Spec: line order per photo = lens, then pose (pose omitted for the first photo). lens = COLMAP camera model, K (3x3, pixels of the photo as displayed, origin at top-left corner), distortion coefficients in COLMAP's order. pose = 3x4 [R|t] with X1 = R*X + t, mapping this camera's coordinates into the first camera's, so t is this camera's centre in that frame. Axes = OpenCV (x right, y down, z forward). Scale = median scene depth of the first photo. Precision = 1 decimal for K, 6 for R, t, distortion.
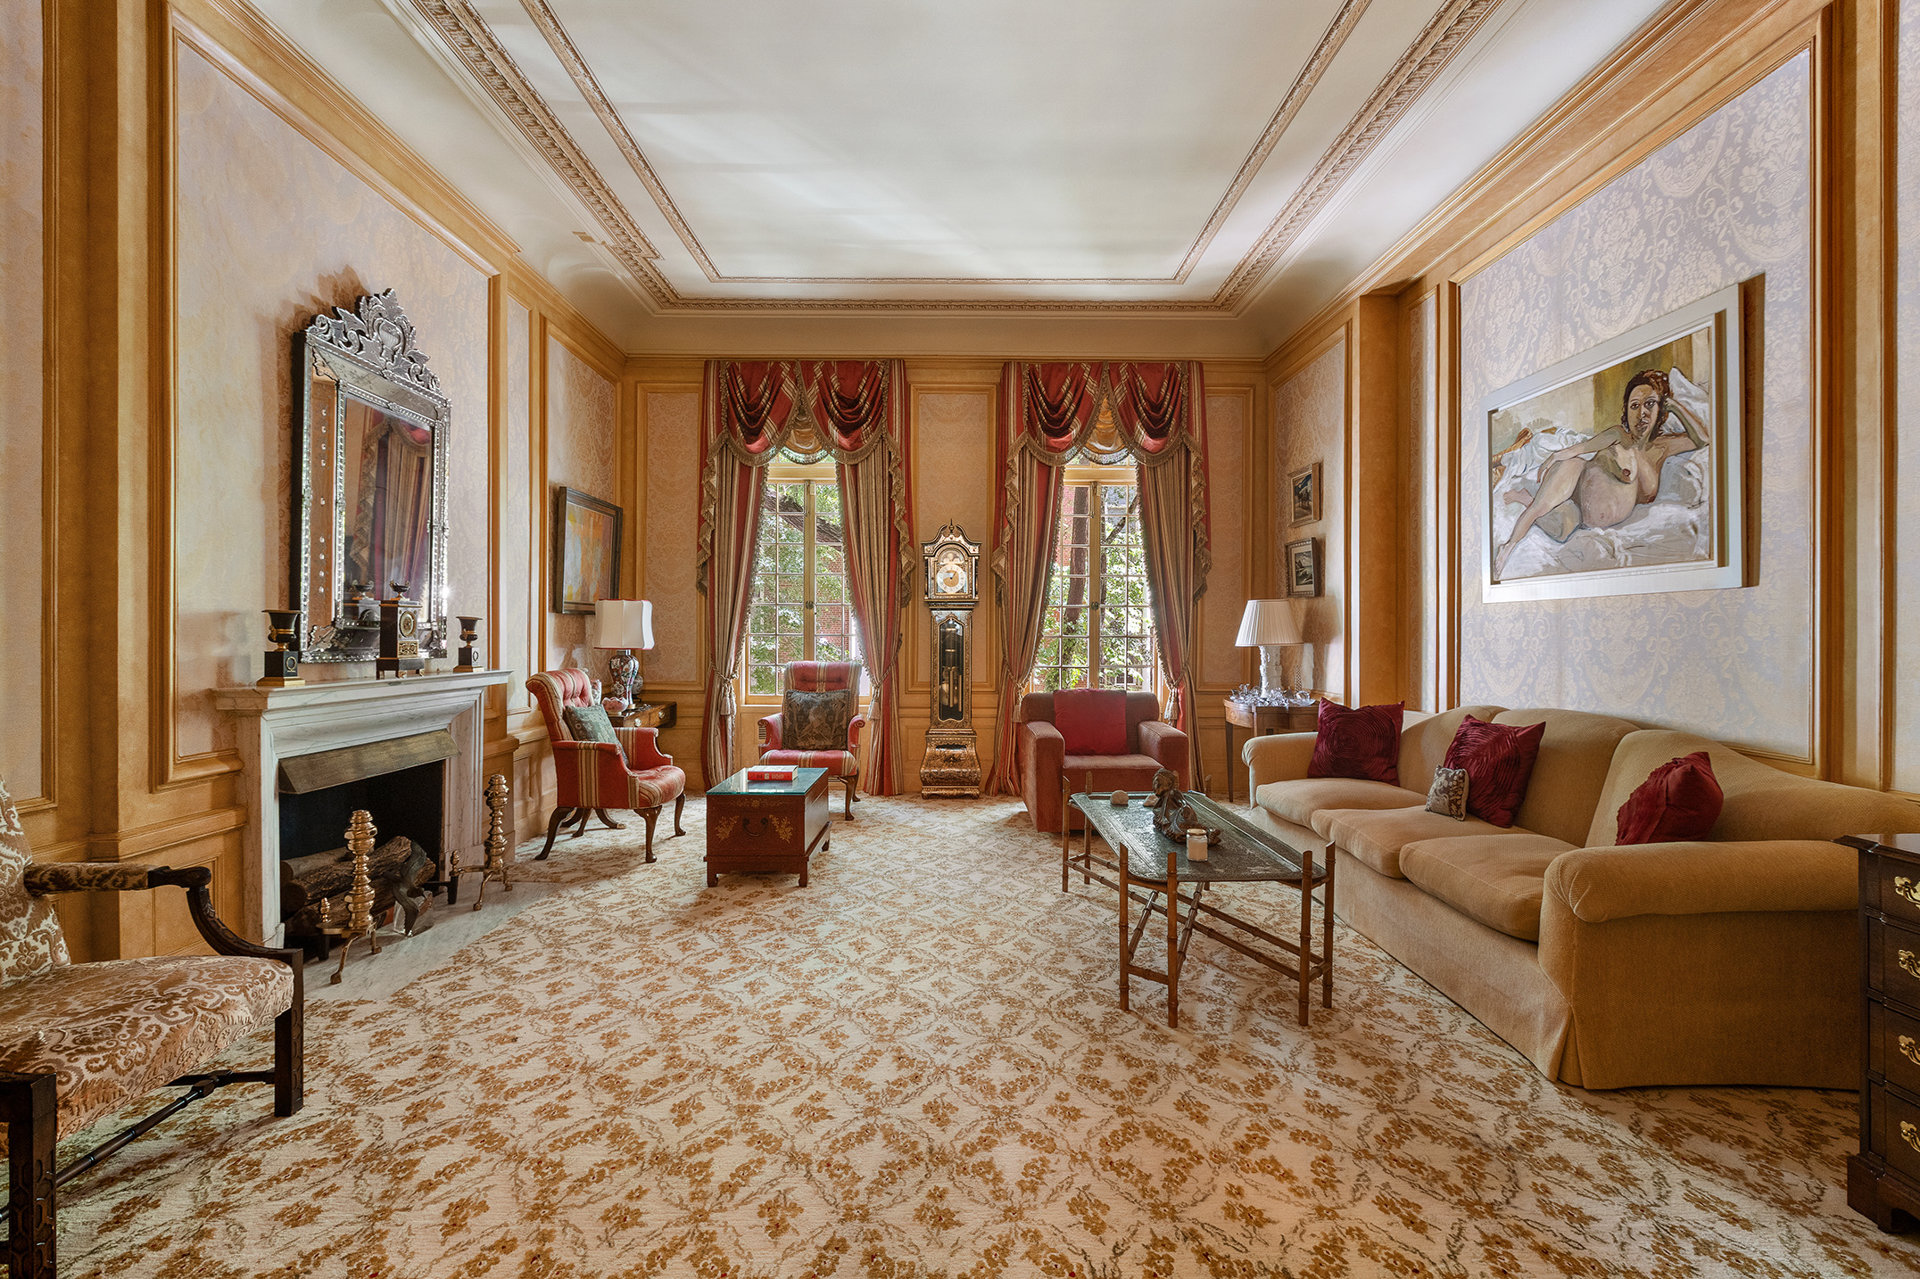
lens RADIAL K [[858.0, 0, 961.7], [0, 858.0, 634.0], [0, 0, 1]] dist [0.002840, -0.000402]
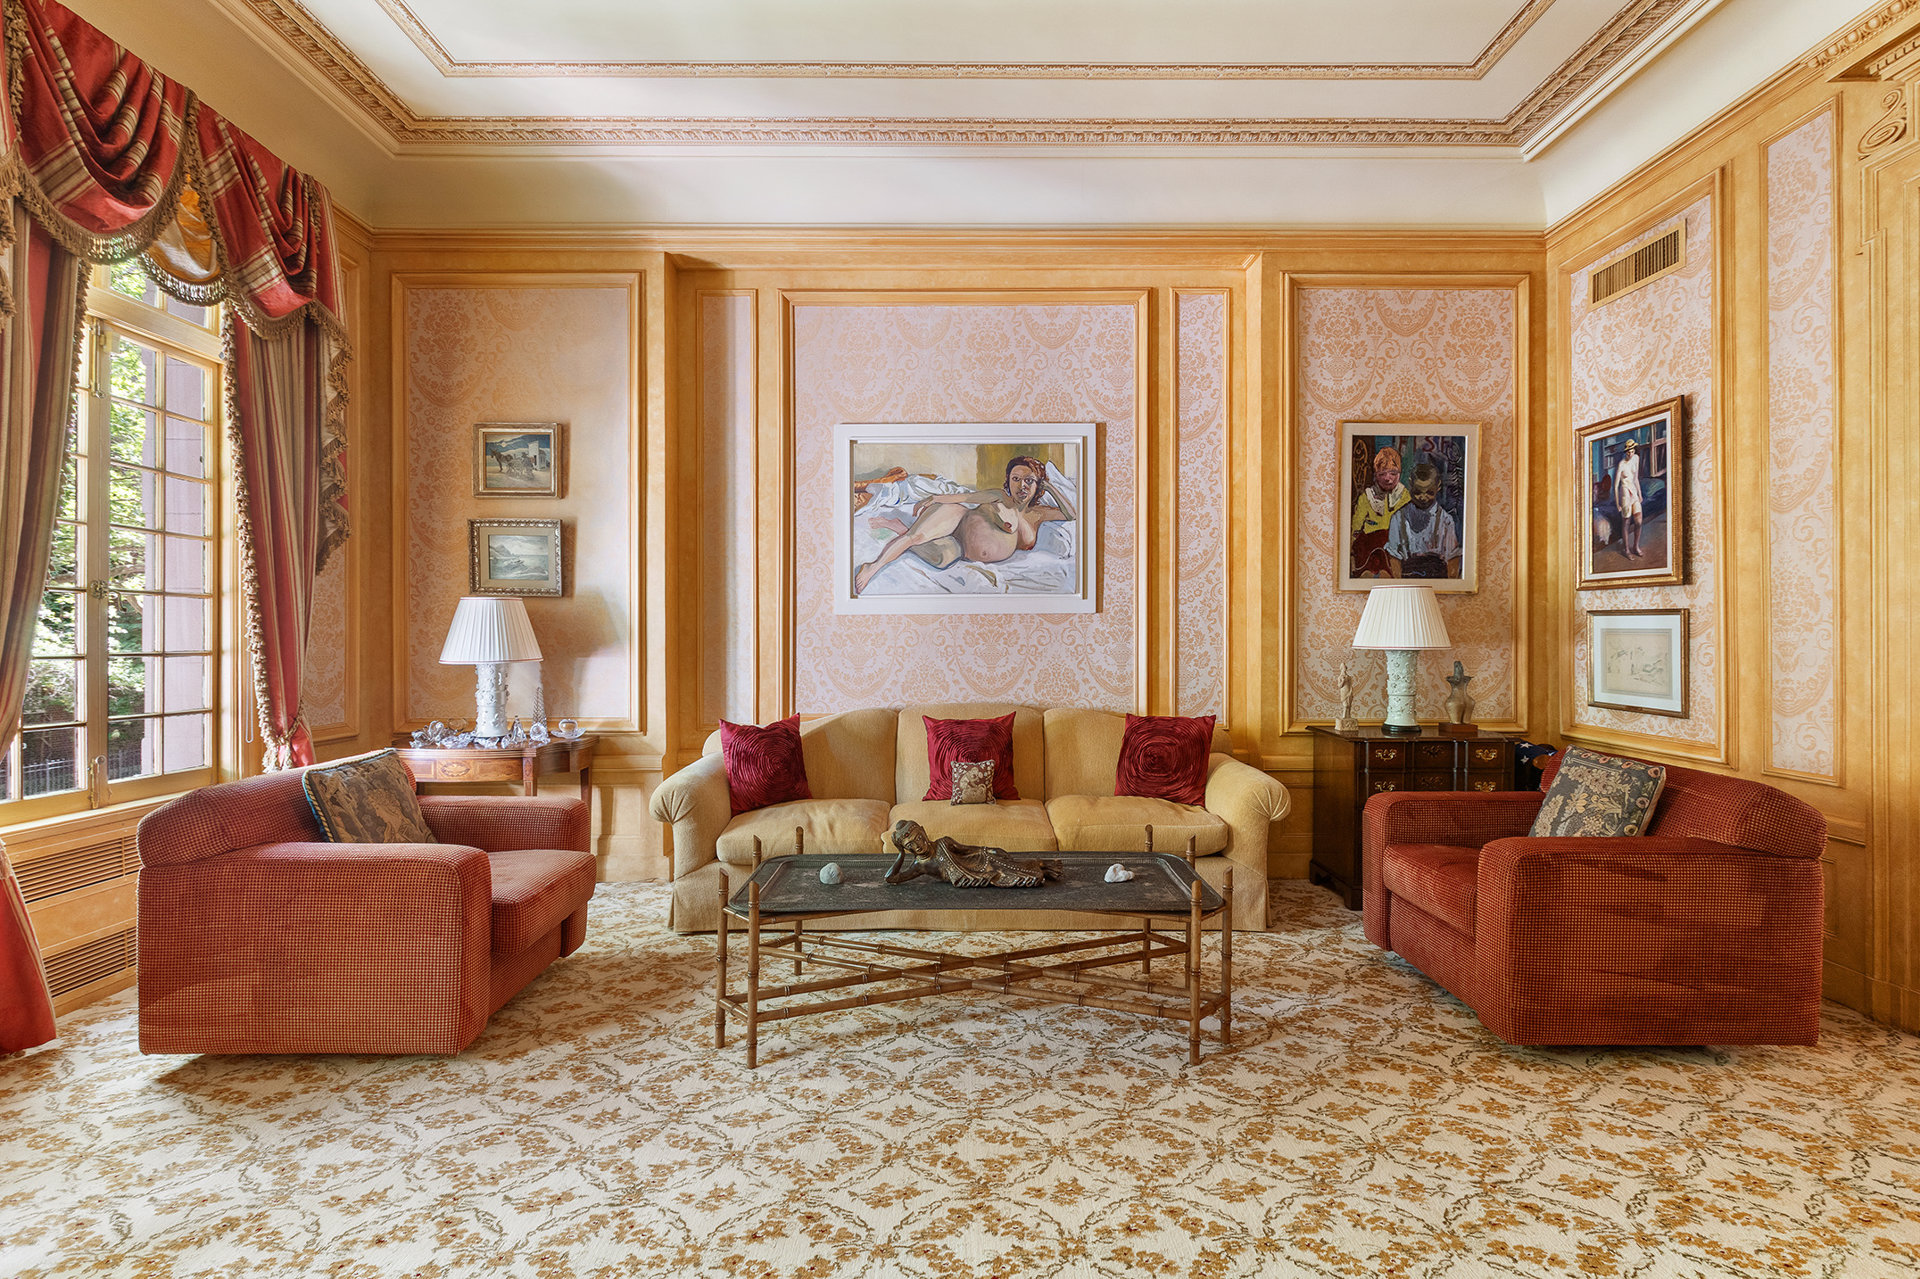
lens RADIAL K [[858.0, 0, 961.5], [0, 858.0, 632.5], [0, 0, 1]] dist [0.002840, -0.000402]
pose [[0.004502, 0.004767, 0.999979, -0.600599], [0.004124, 0.999980, -0.004786, -0.009426], [-0.999981, 0.004145, 0.004482, 1.067634]]
